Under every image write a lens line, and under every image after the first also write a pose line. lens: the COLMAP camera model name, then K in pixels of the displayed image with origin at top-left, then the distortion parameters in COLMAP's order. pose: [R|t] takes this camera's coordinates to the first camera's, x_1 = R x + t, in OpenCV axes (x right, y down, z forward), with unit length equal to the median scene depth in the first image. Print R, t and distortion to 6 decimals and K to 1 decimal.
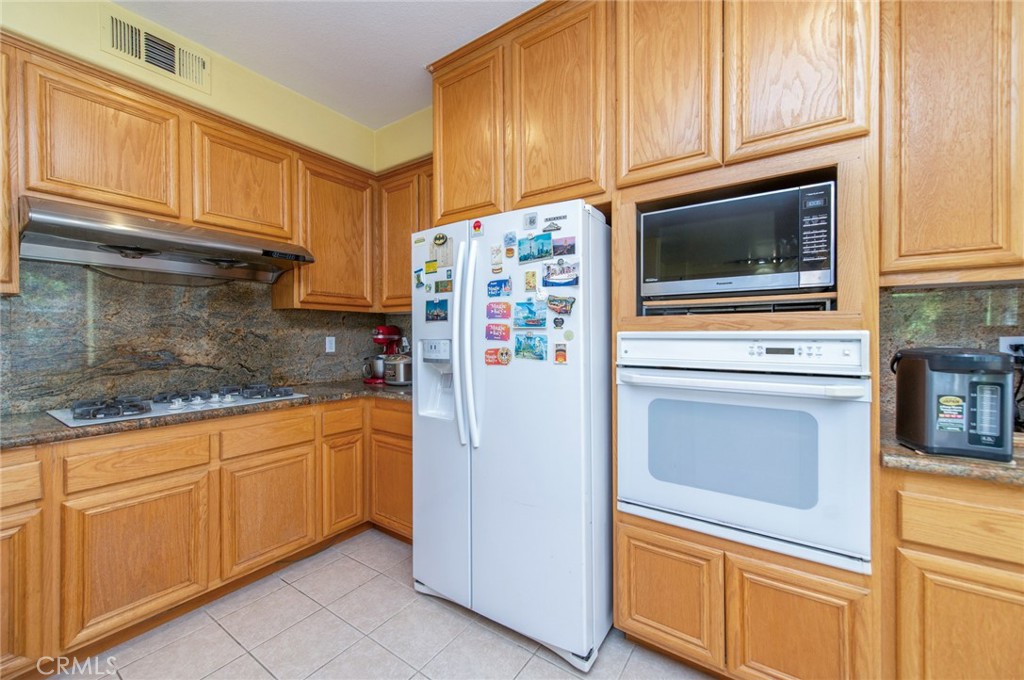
lens RADIAL K [[399.7, 0, 511.6], [0, 399.7, 337.3], [0, 0, 1]] dist [0.017491, -0.004995]
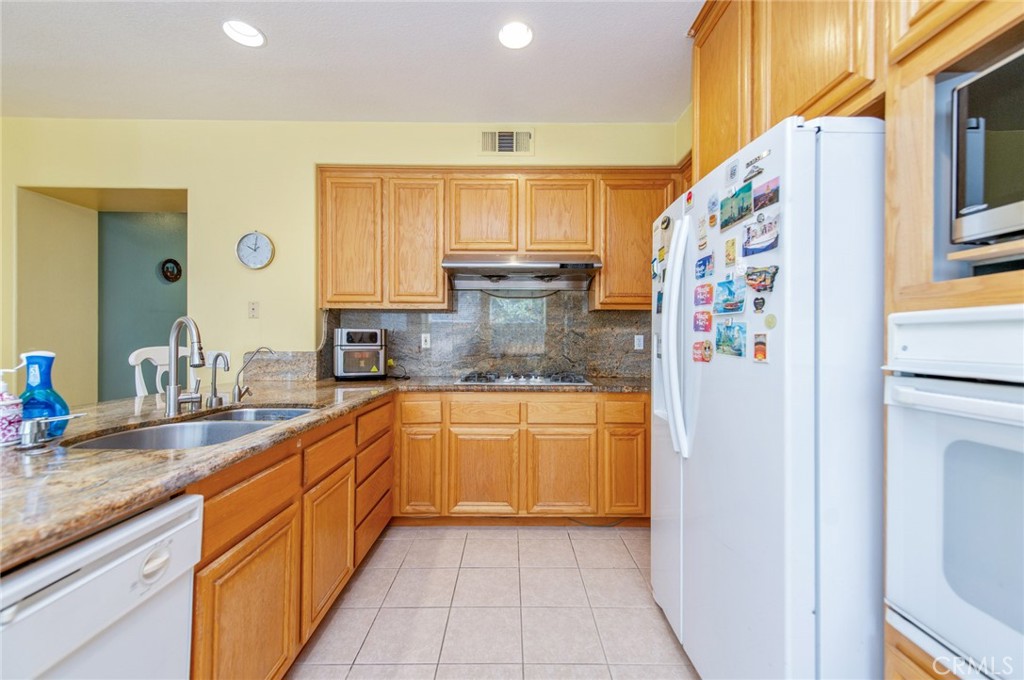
lens RADIAL K [[399.7, 0, 509.8], [0, 399.7, 338.9], [0, 0, 1]] dist [0.017491, -0.004995]
pose [[0.573524, 0.003762, -0.819180, 0.360586], [-0.010065, 0.999946, -0.002455, 0.025030], [0.819127, 0.009653, 0.573531, 0.183514]]
